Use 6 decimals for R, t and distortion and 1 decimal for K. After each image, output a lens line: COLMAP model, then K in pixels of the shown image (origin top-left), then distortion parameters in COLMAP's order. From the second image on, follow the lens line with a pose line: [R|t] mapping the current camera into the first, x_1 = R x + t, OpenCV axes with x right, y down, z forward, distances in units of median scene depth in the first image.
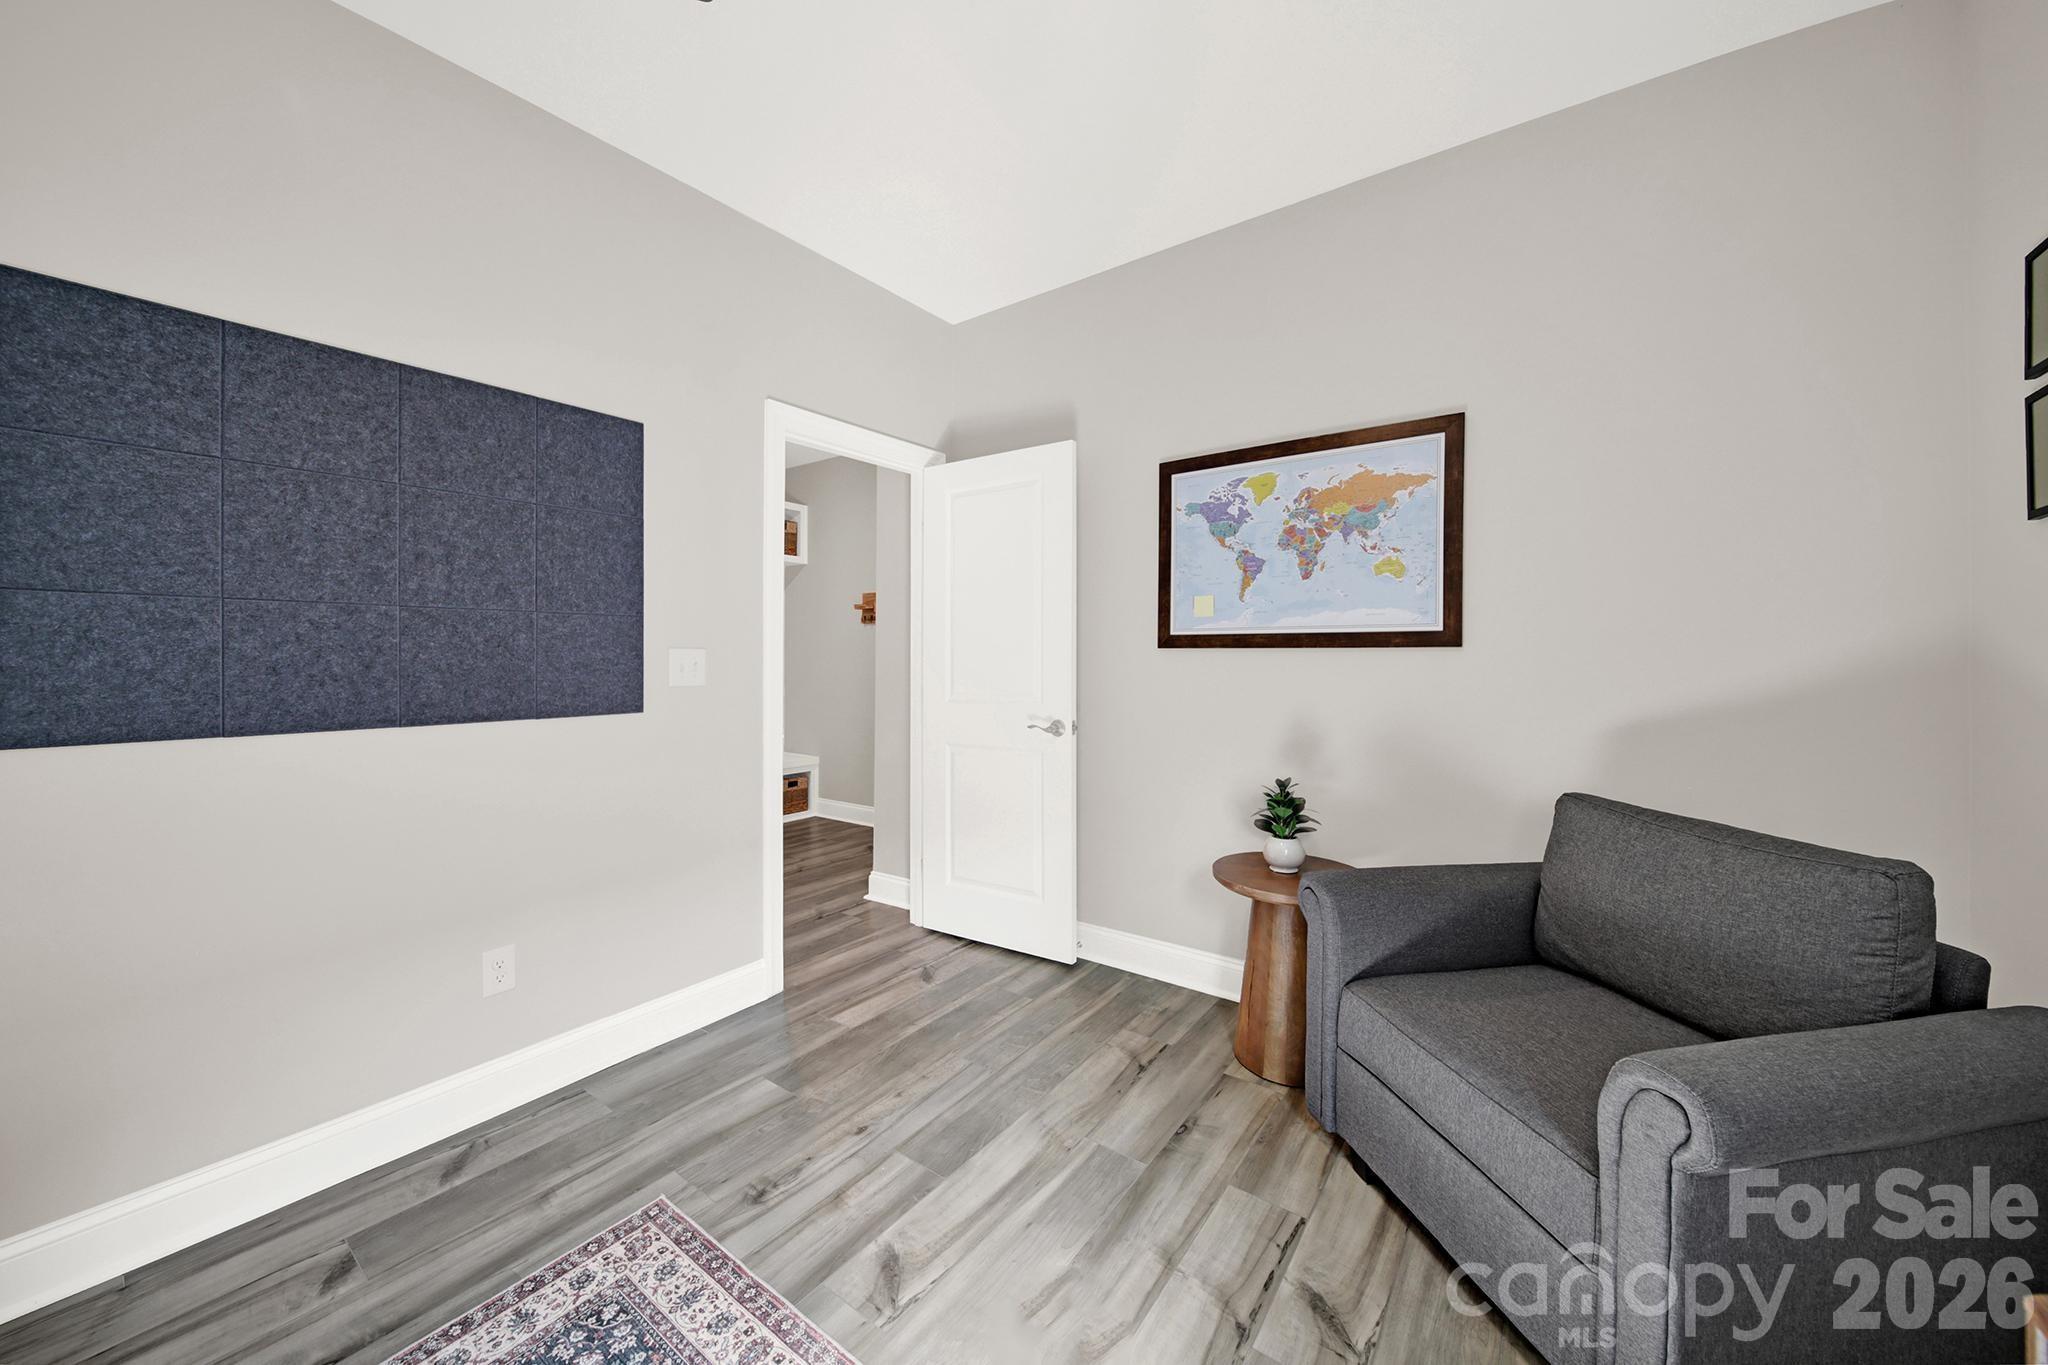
lens RADIAL K [[743.5, 0, 1035.6], [0, 743.5, 669.7], [0, 0, 1]] dist [0.001672, -0.000597]
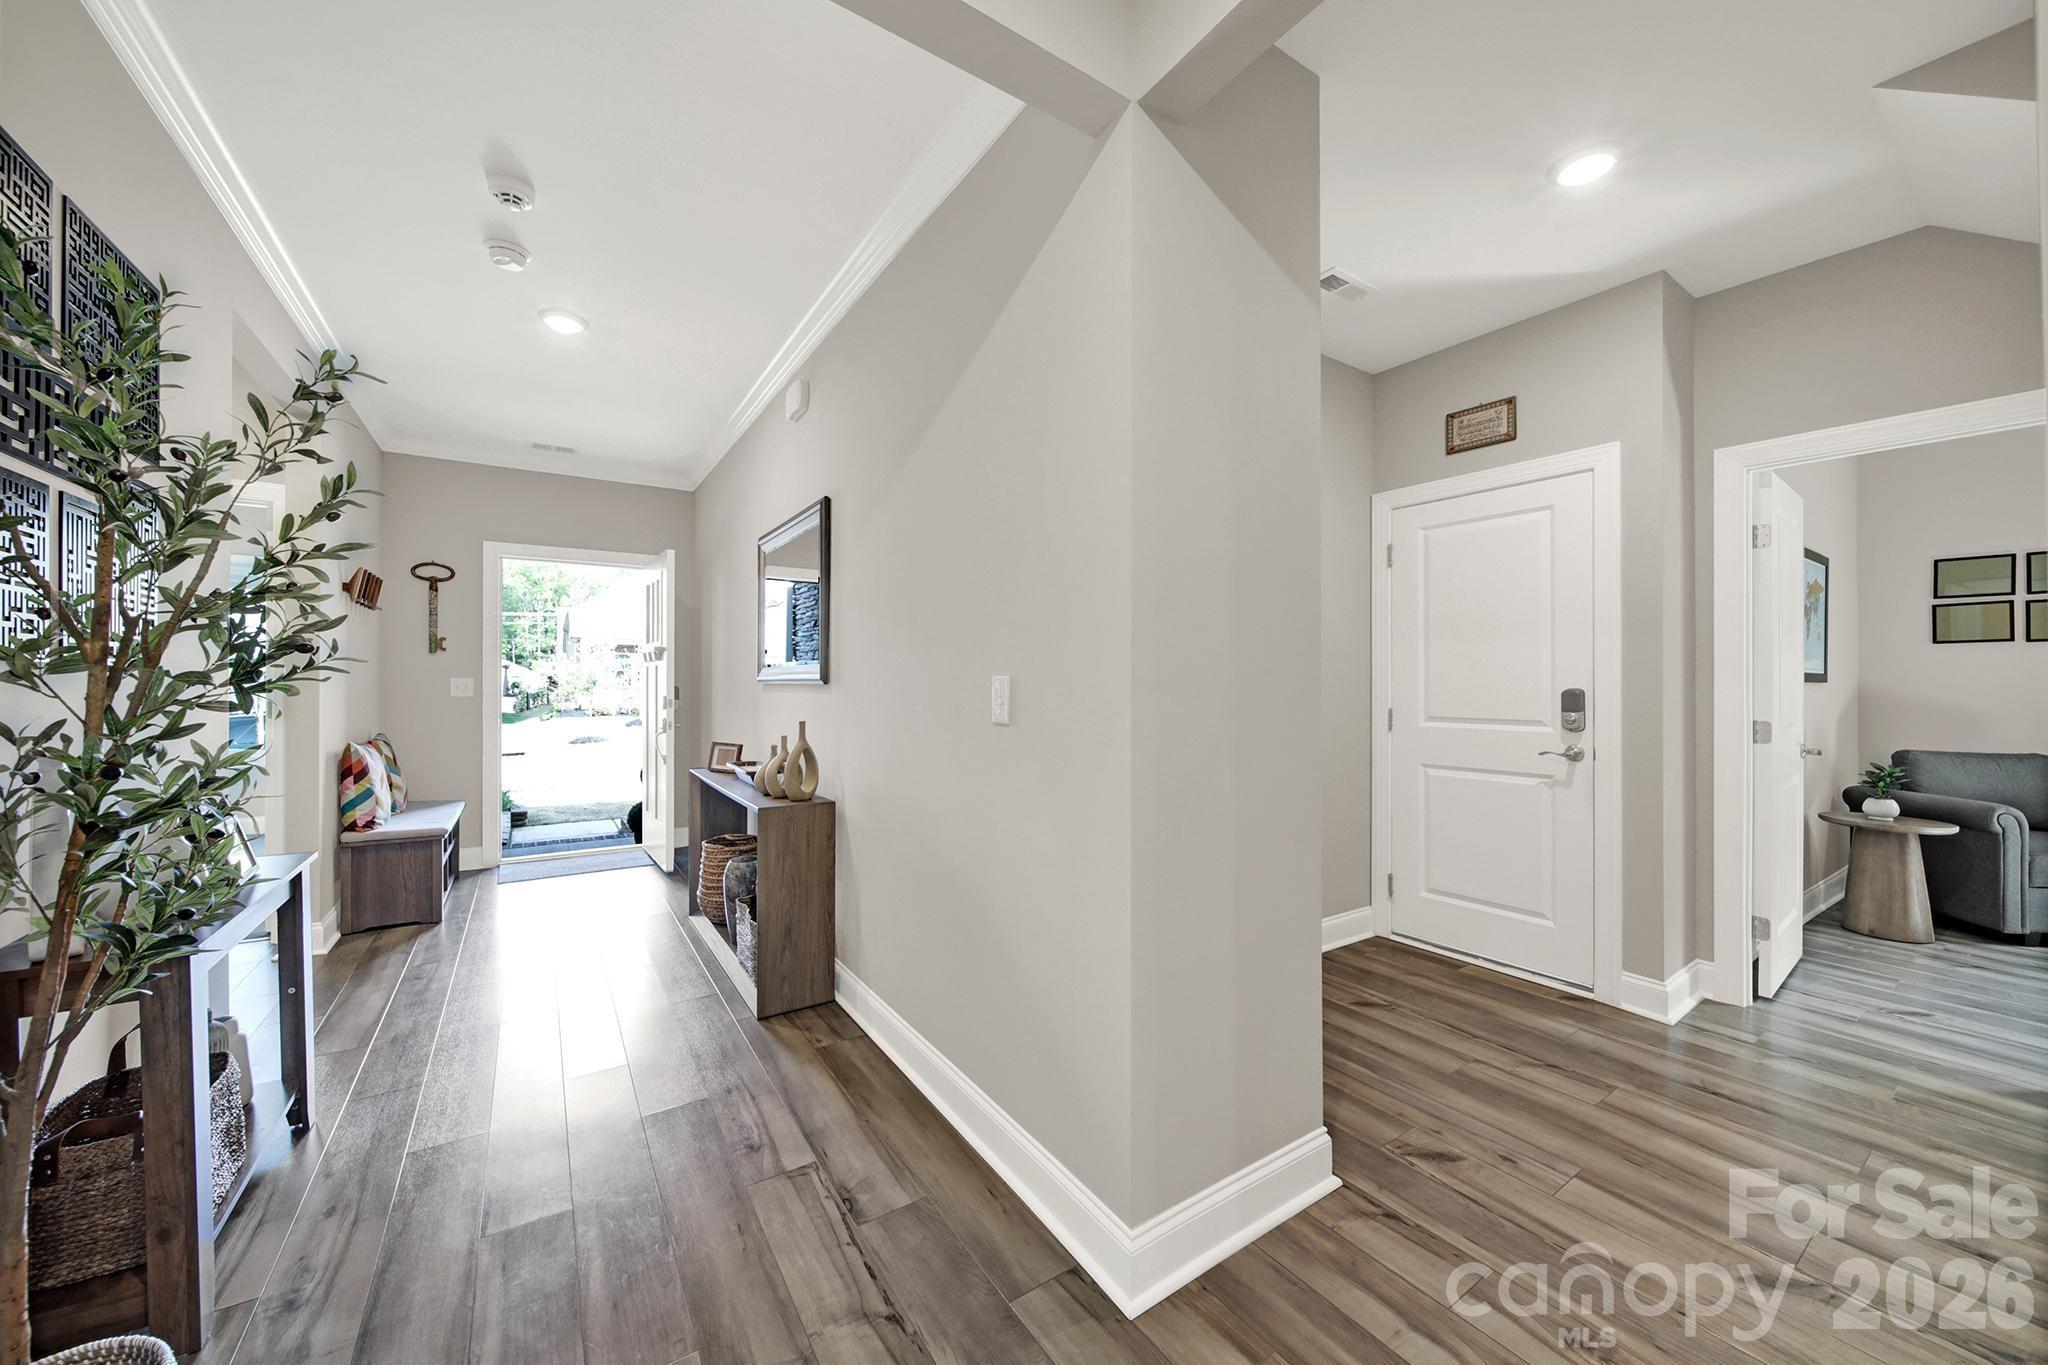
lens RADIAL K [[743.5, 0, 1026.1], [0, 743.5, 677.7], [0, 0, 1]] dist [0.001672, -0.000597]
pose [[0.352327, -0.004659, 0.935865, -0.677749], [0.004765, 0.999984, 0.003184, -0.014704], [-0.935865, 0.003338, 0.352344, 0.810031]]
